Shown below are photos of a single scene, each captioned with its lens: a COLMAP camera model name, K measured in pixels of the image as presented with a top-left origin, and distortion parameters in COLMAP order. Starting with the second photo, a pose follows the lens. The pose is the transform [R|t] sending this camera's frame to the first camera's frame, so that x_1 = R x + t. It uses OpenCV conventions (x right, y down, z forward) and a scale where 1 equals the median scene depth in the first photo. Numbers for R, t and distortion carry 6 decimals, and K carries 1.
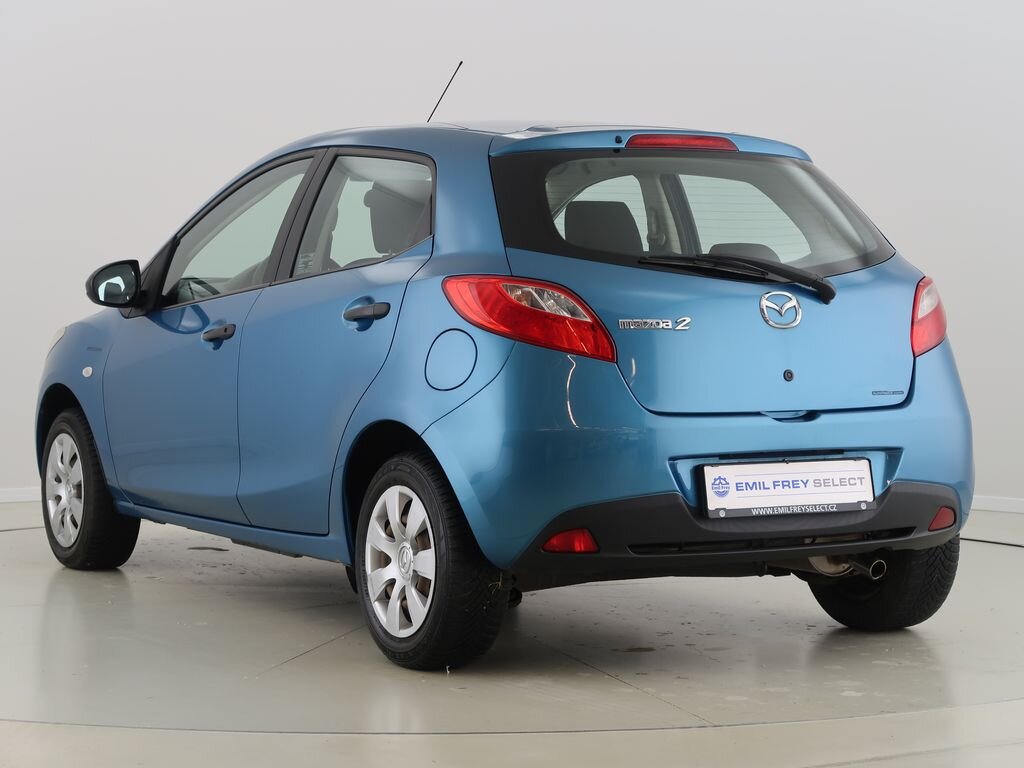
lens RADIAL K [[804.5, 0, 486.3], [0, 804.5, 408.1], [0, 0, 1]] dist [0.002203, 0.027131]
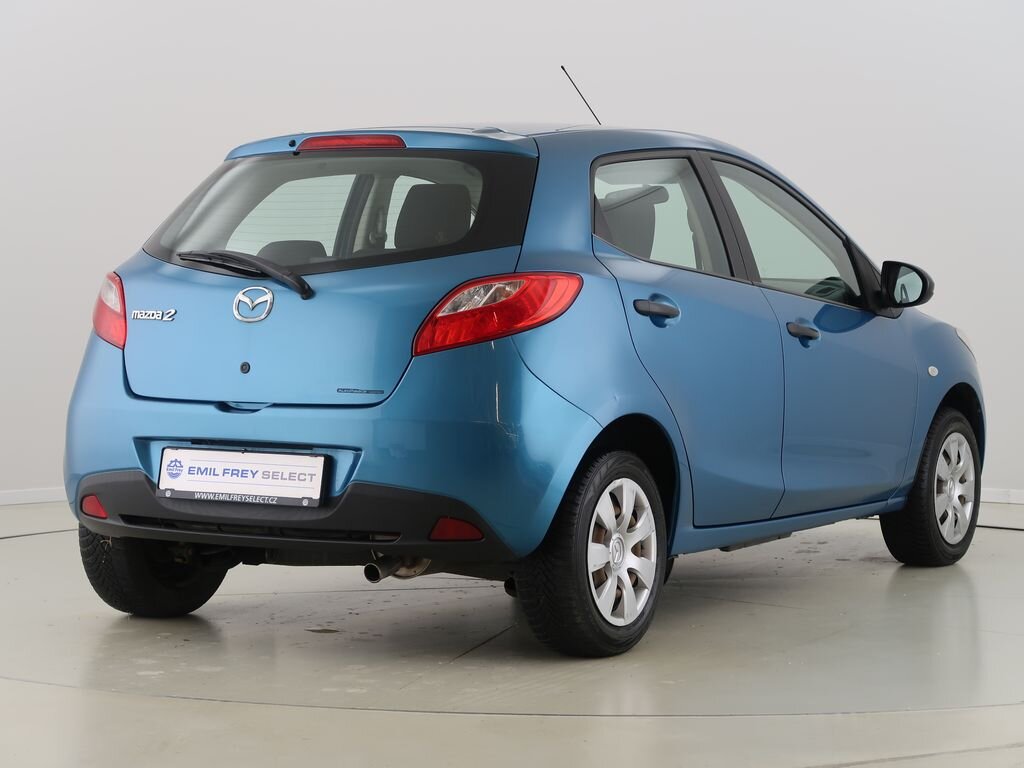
lens RADIAL K [[804.5, 0, 548.5], [0, 804.5, 380.2], [0, 0, 1]] dist [0.002203, 0.027131]
pose [[0.934338, 0.052369, -0.352519, 1.091501], [-0.061060, 0.998042, -0.013570, -0.034068], [0.351118, 0.034204, 0.935706, 0.167749]]
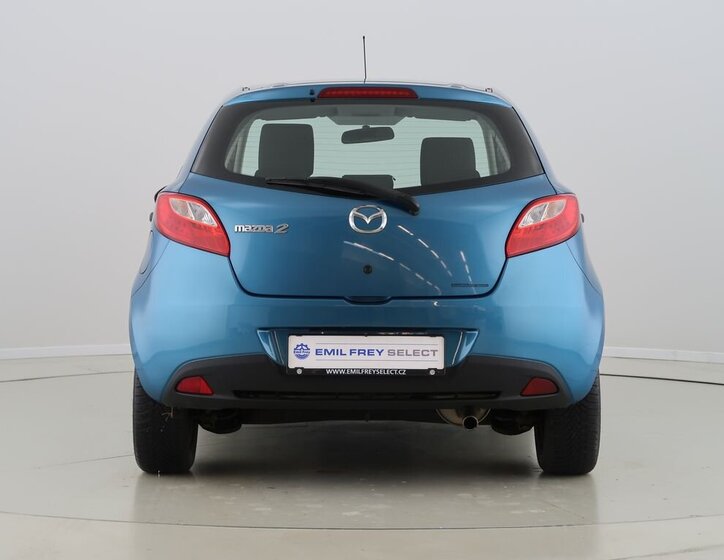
lens RADIAL K [[607.1, 0, 382.1], [0, 607.1, 274.9], [0, 0, 1]] dist [-0.001510, 0.003551]
pose [[0.985071, 0.029669, -0.169573, 0.561811], [-0.033327, 0.999268, -0.018766, -0.013802], [0.168892, 0.024137, 0.985339, 0.026717]]
